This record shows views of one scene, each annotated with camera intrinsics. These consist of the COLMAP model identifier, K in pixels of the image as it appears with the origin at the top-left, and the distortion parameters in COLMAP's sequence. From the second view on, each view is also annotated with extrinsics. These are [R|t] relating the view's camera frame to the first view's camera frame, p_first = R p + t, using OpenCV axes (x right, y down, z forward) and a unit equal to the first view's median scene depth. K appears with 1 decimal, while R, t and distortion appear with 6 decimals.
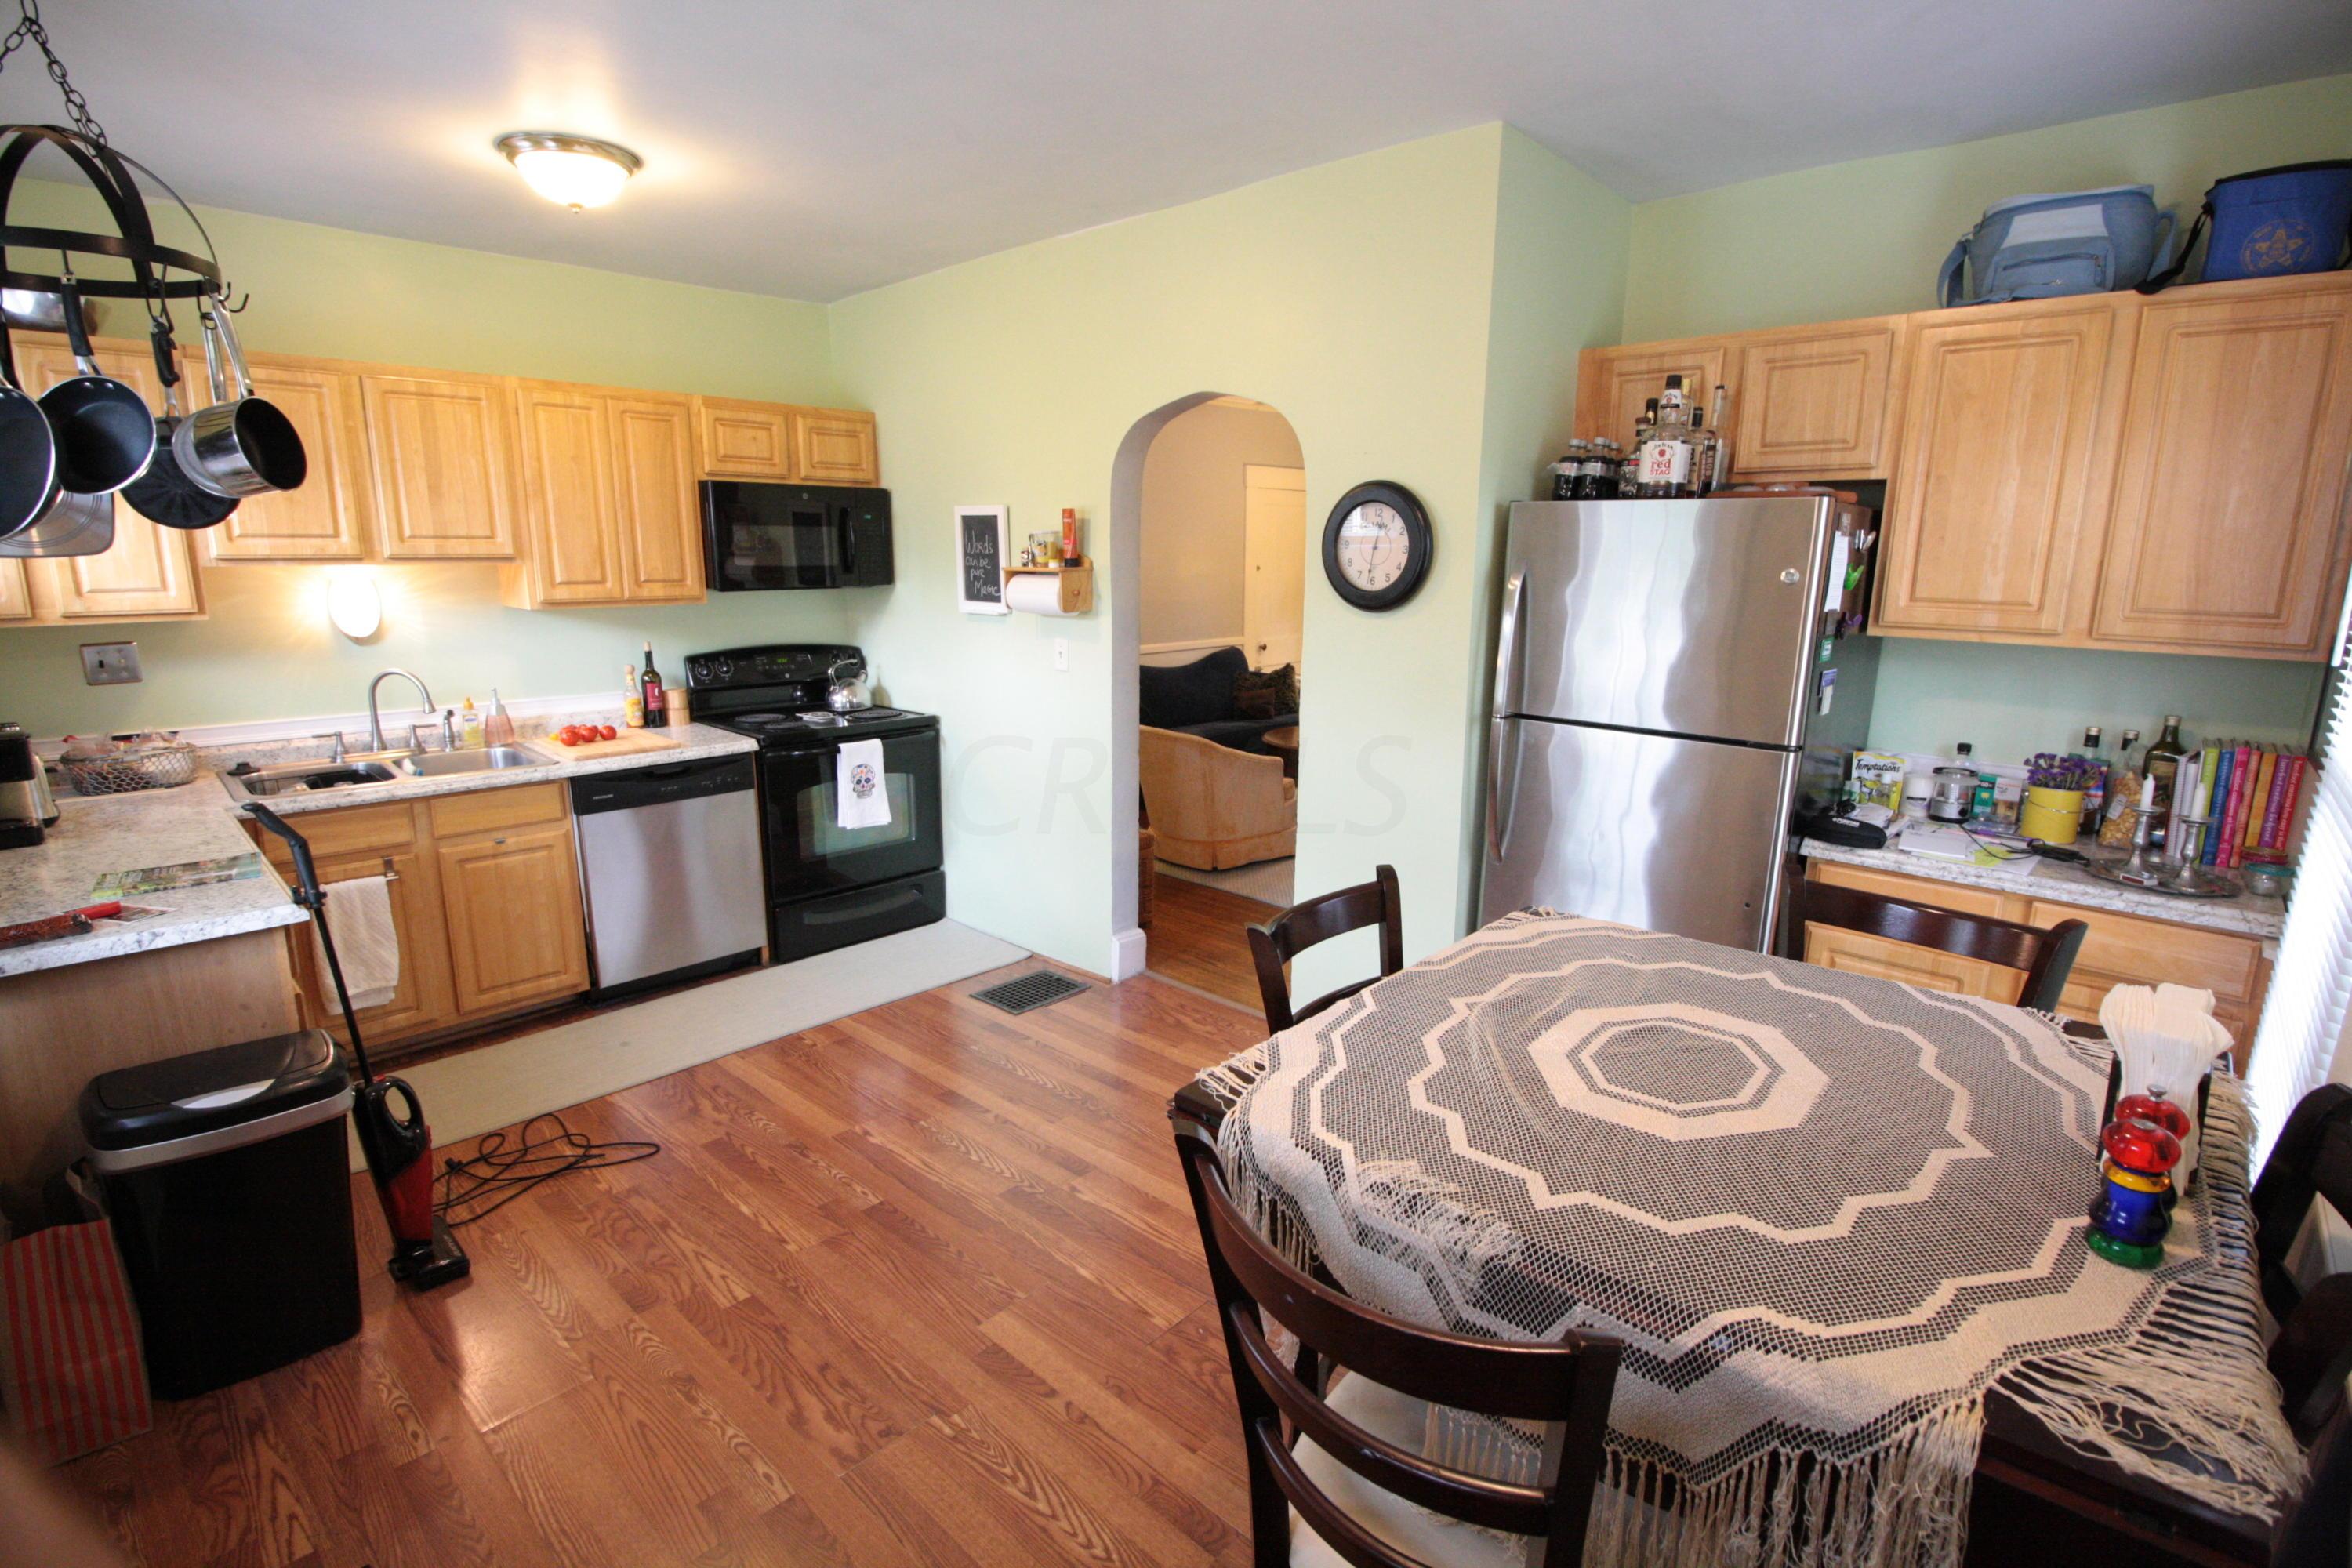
lens RADIAL K [[1093.6, 0, 1193.0], [0, 1093.6, 784.0], [0, 0, 1]] dist [-0.007744, -0.004519]
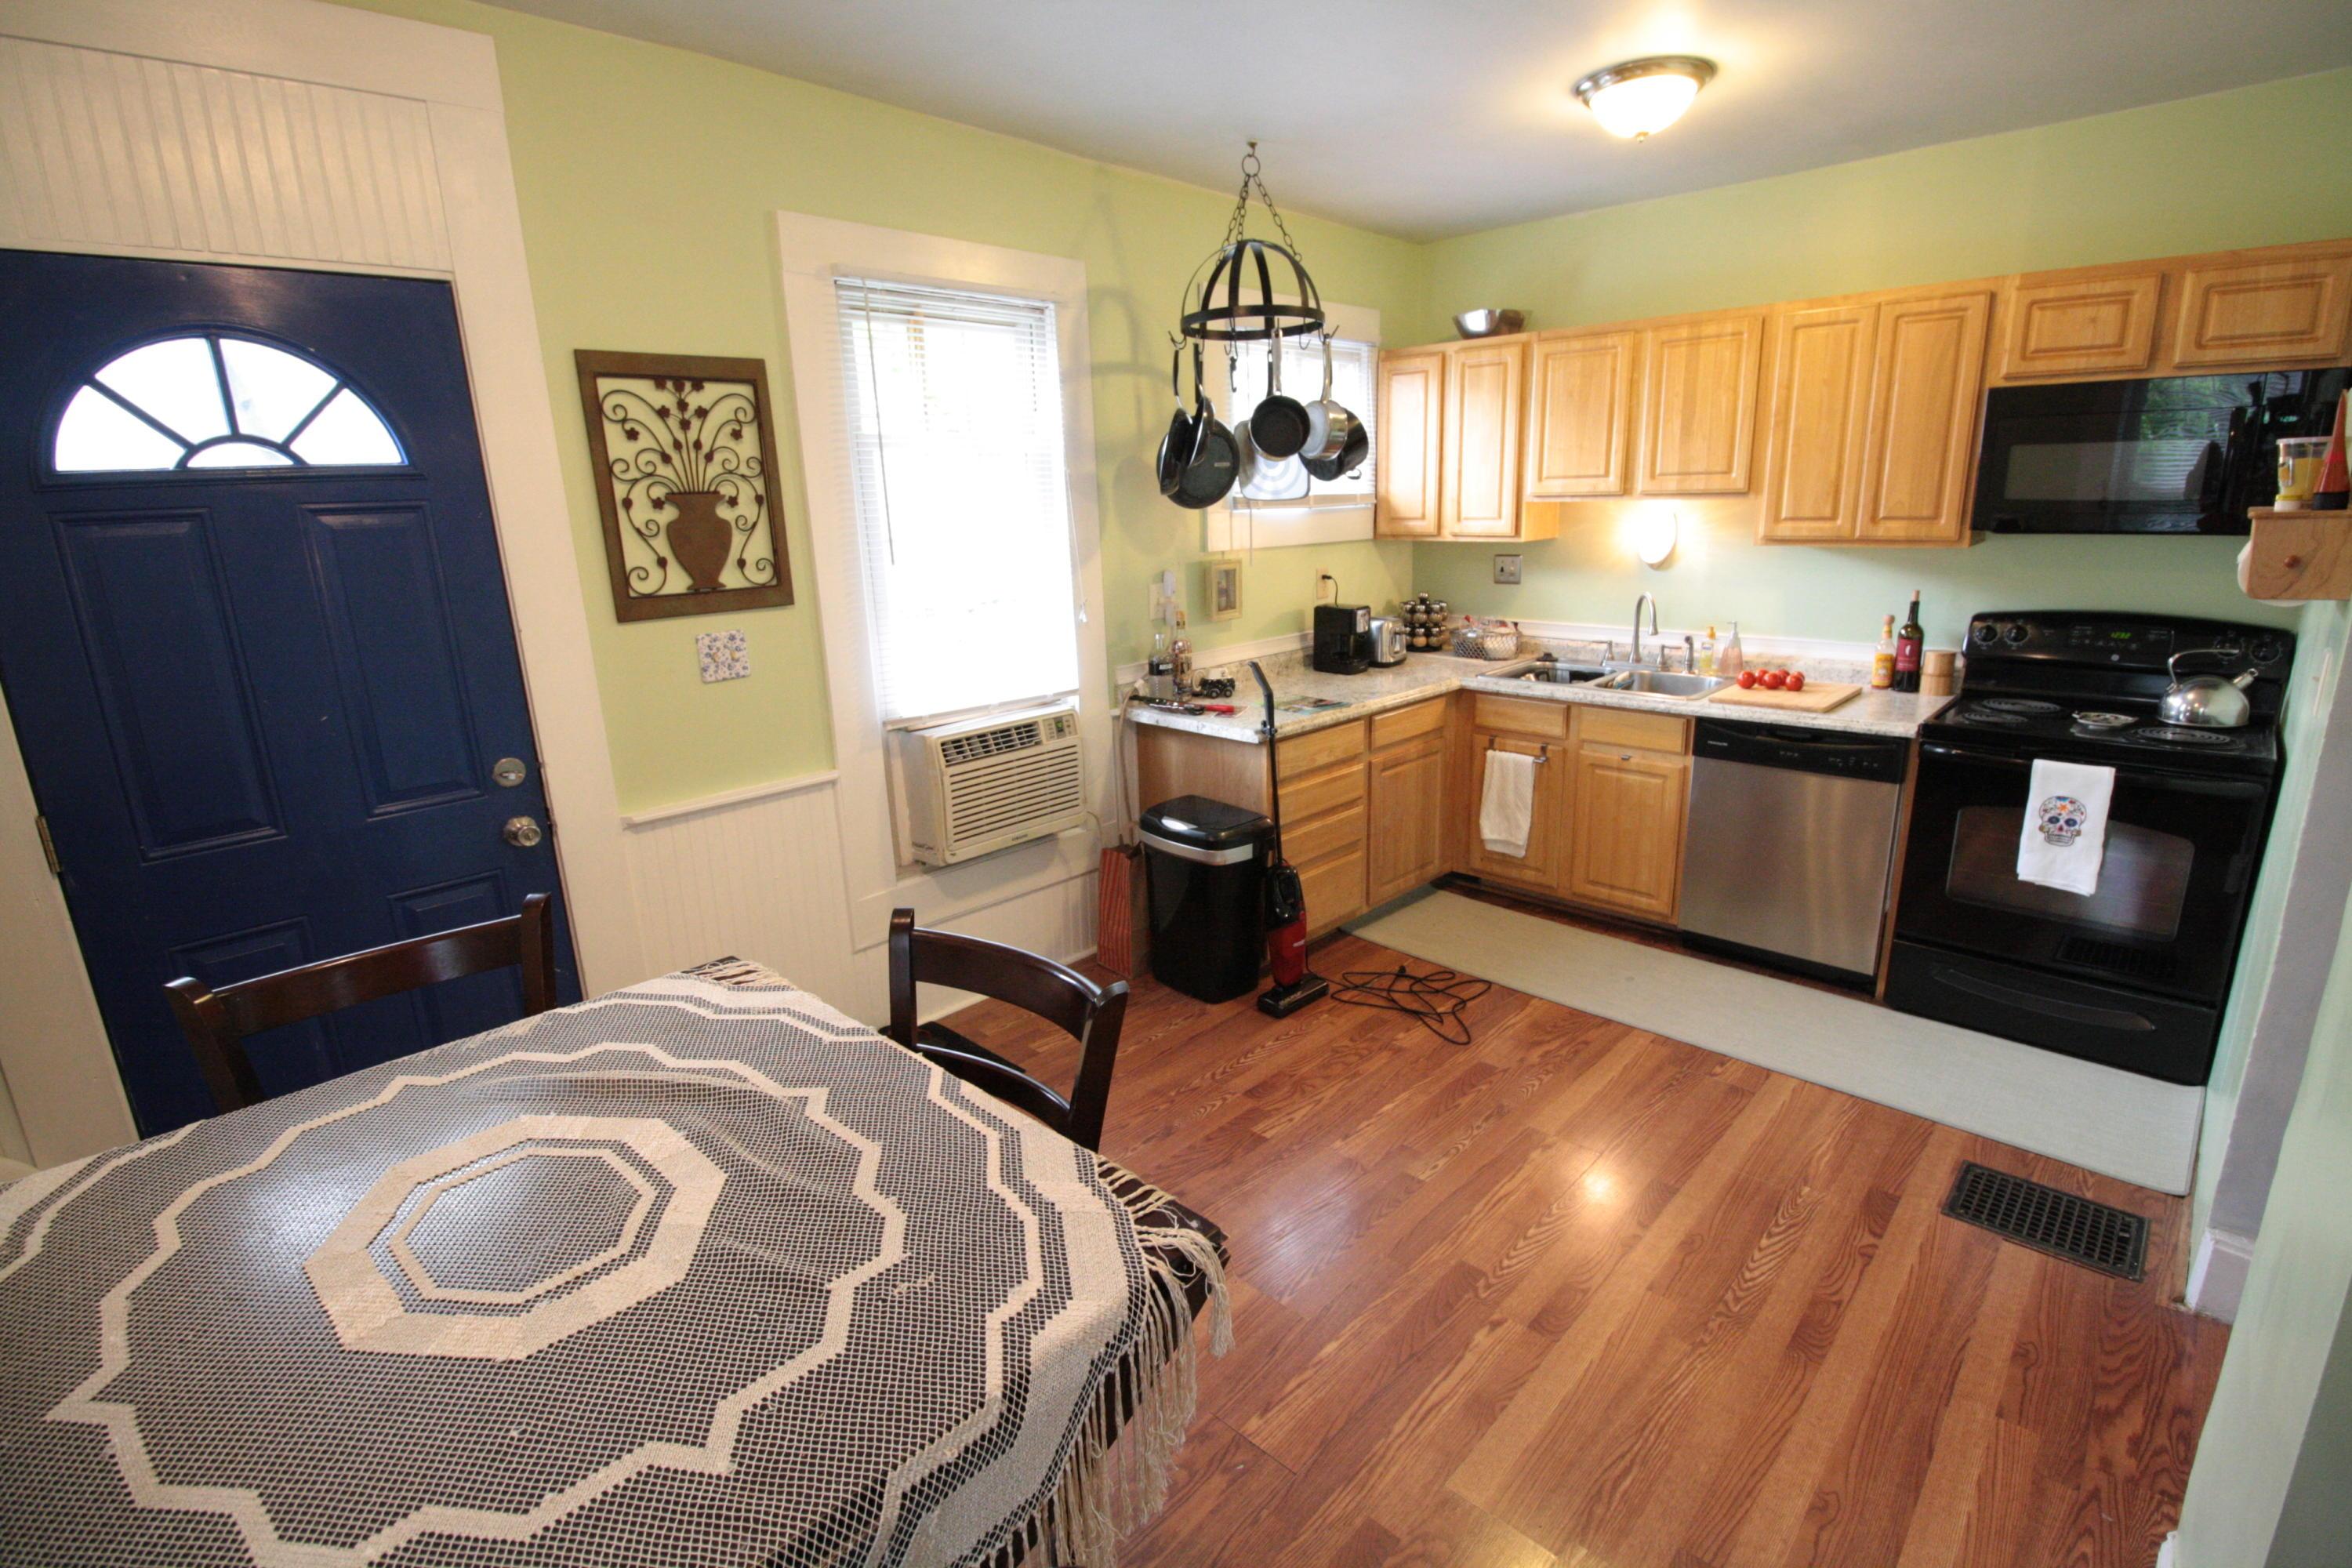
lens RADIAL K [[1093.6, 0, 1194.8], [0, 1093.6, 771.1], [0, 0, 1]] dist [-0.007744, -0.004519]
pose [[-0.006266, 0.243461, -0.969891, 0.414878], [-0.180445, 0.953713, 0.240565, -0.115711], [0.983565, 0.176519, 0.037955, 0.519869]]
